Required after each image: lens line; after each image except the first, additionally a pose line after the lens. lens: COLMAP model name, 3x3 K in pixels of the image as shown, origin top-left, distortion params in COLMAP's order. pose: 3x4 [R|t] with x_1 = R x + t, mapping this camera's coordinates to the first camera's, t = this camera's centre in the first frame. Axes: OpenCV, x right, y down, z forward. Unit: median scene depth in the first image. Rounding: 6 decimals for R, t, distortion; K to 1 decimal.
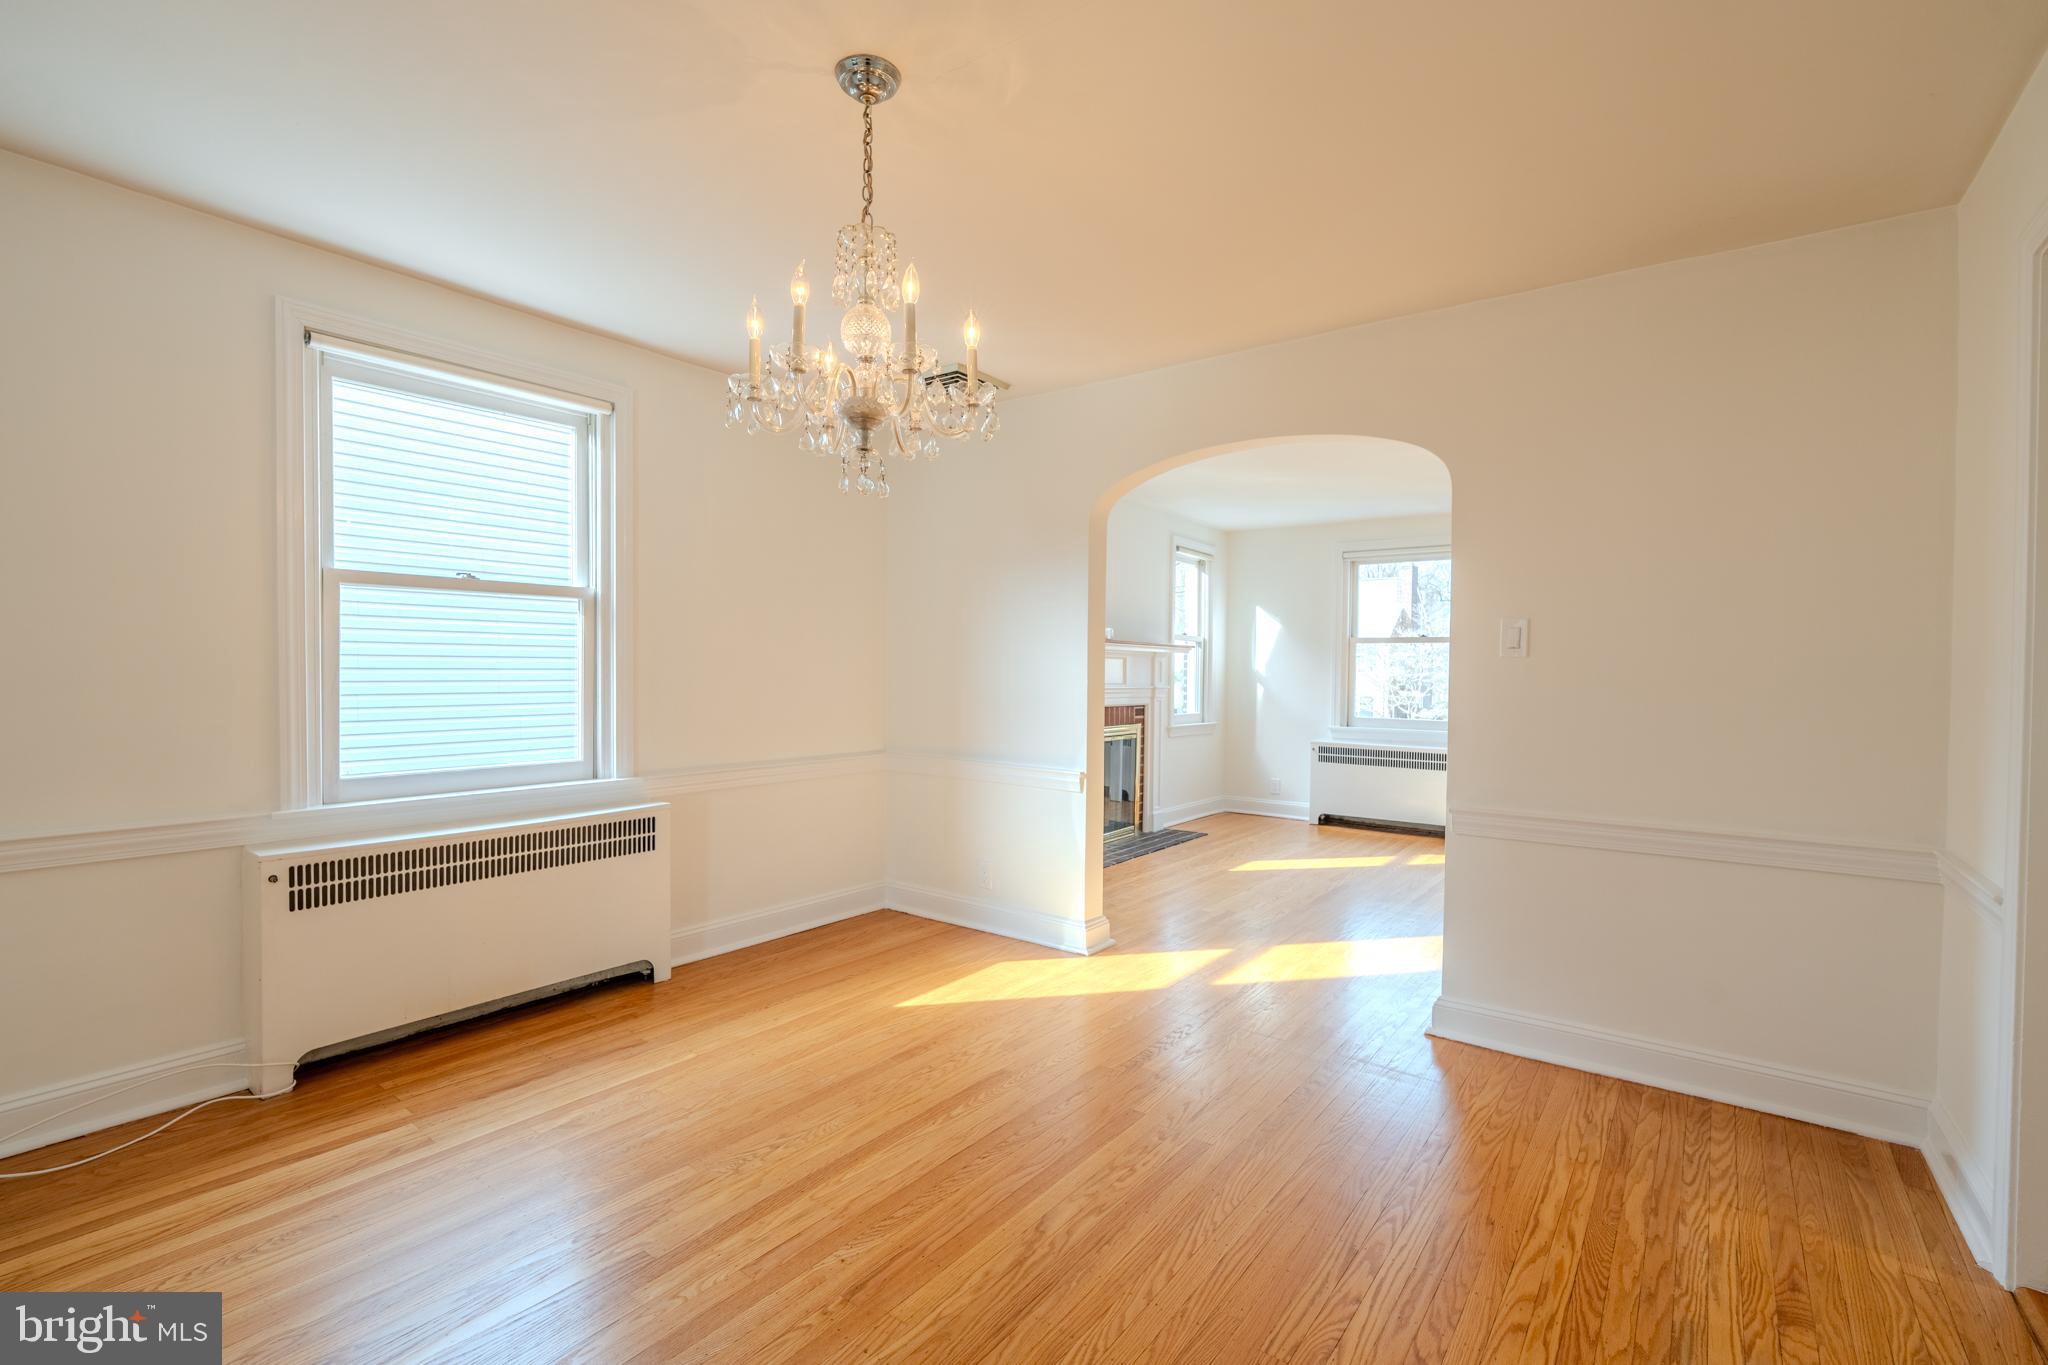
lens RADIAL K [[905.0, 0, 1024.0], [0, 905.0, 682.5], [0, 0, 1]] dist [-0.010986, 0.000889]
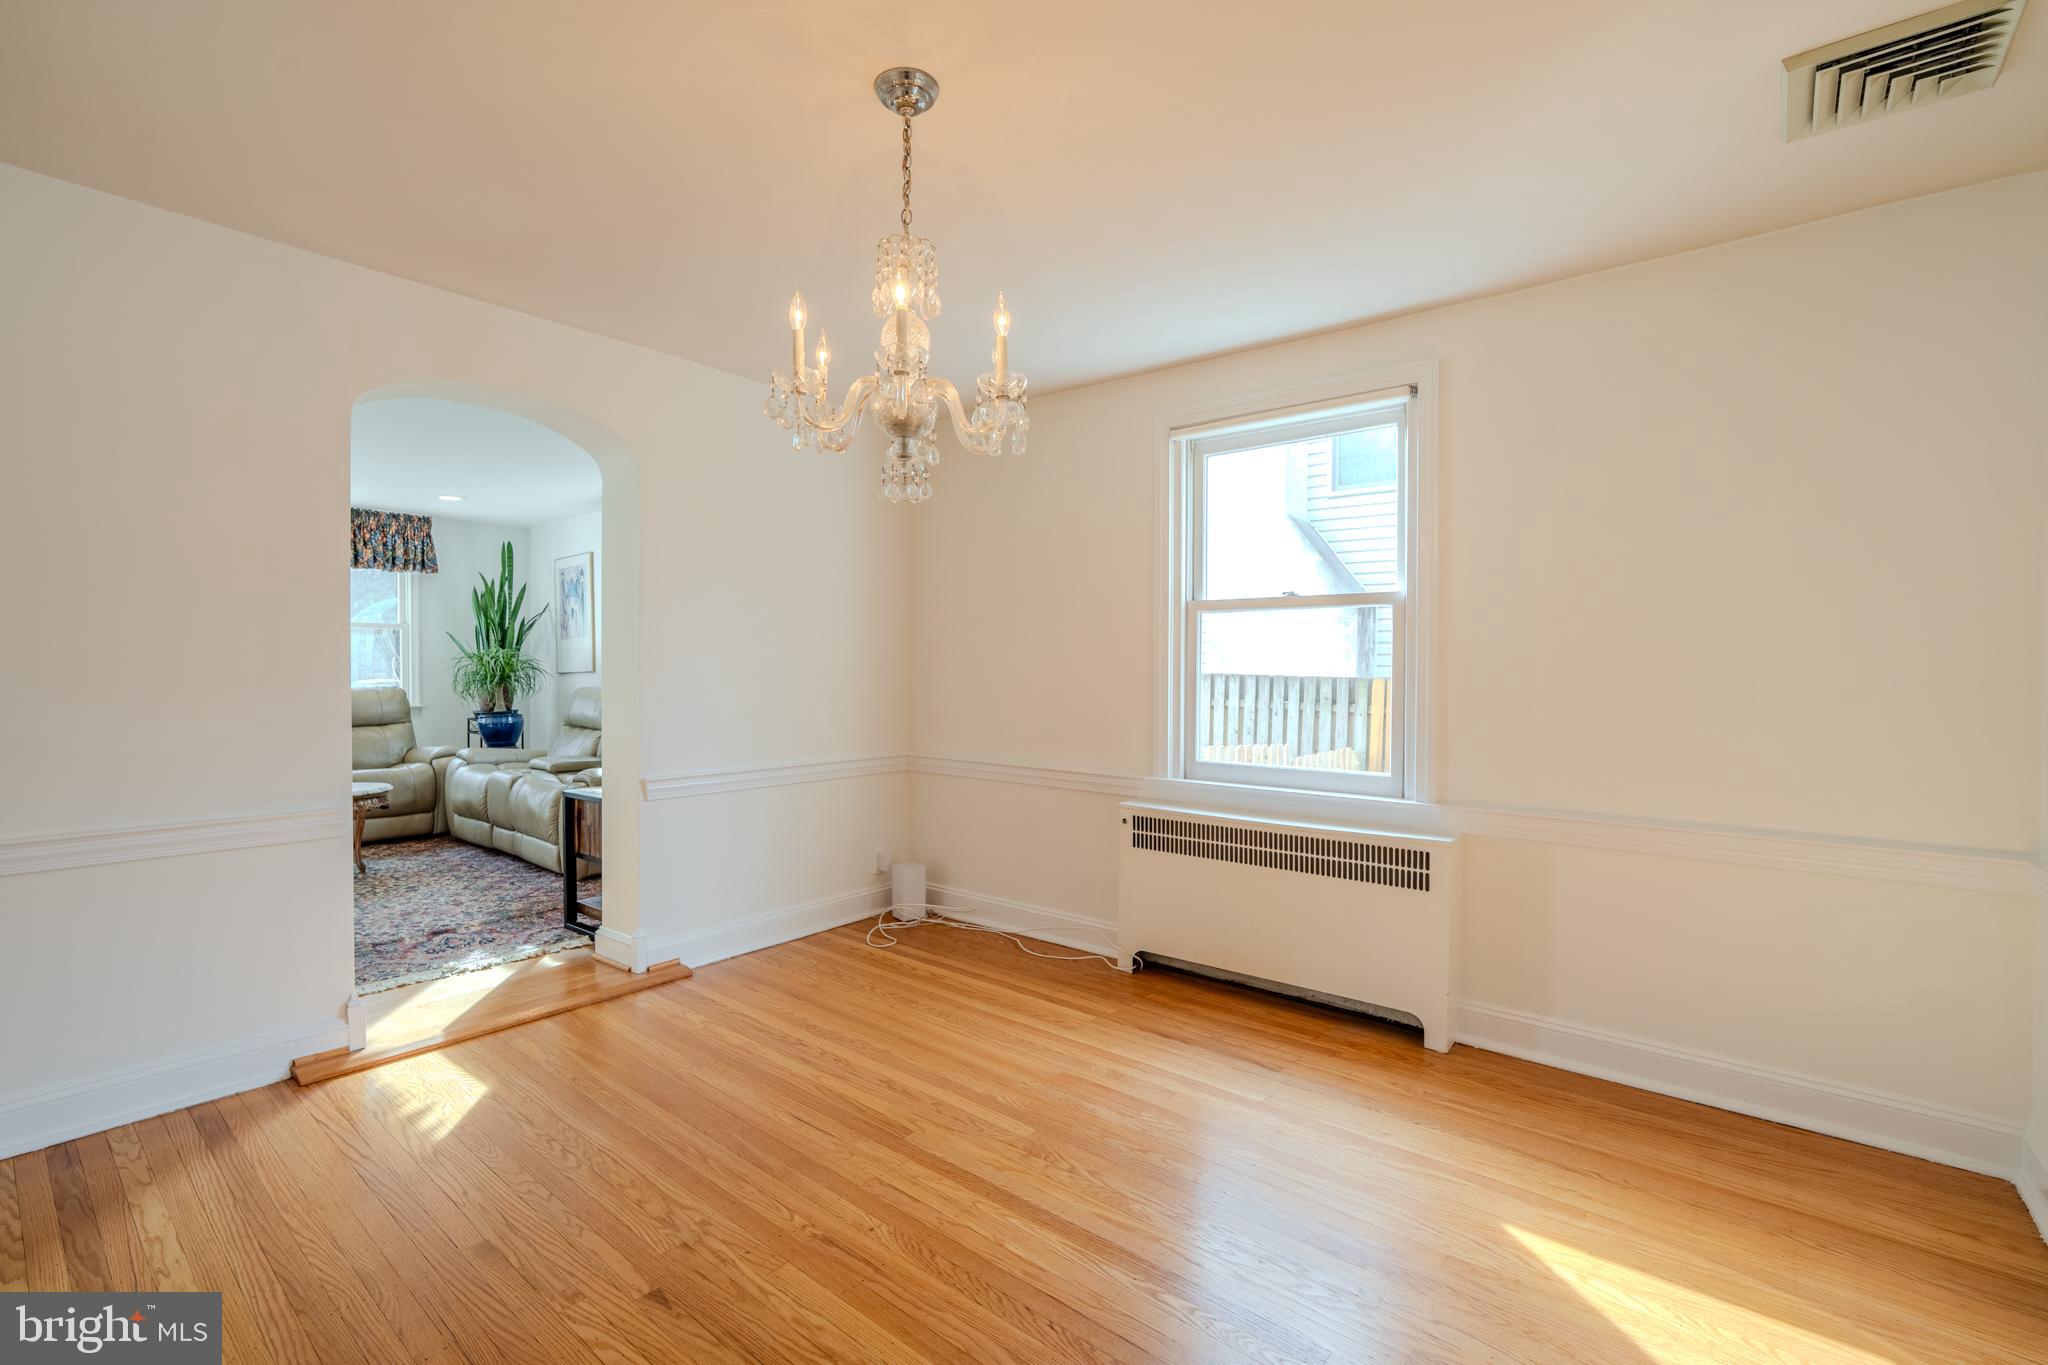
lens RADIAL K [[898.0, 0, 1018.8], [0, 898.0, 678.2], [0, 0, 1]] dist [-0.009011, 0.000393]
pose [[-0.048087, -0.001511, -0.998842, 0.508467], [-0.024016, 0.999712, -0.000356, -0.006511], [0.998554, 0.023971, -0.048109, 0.728266]]
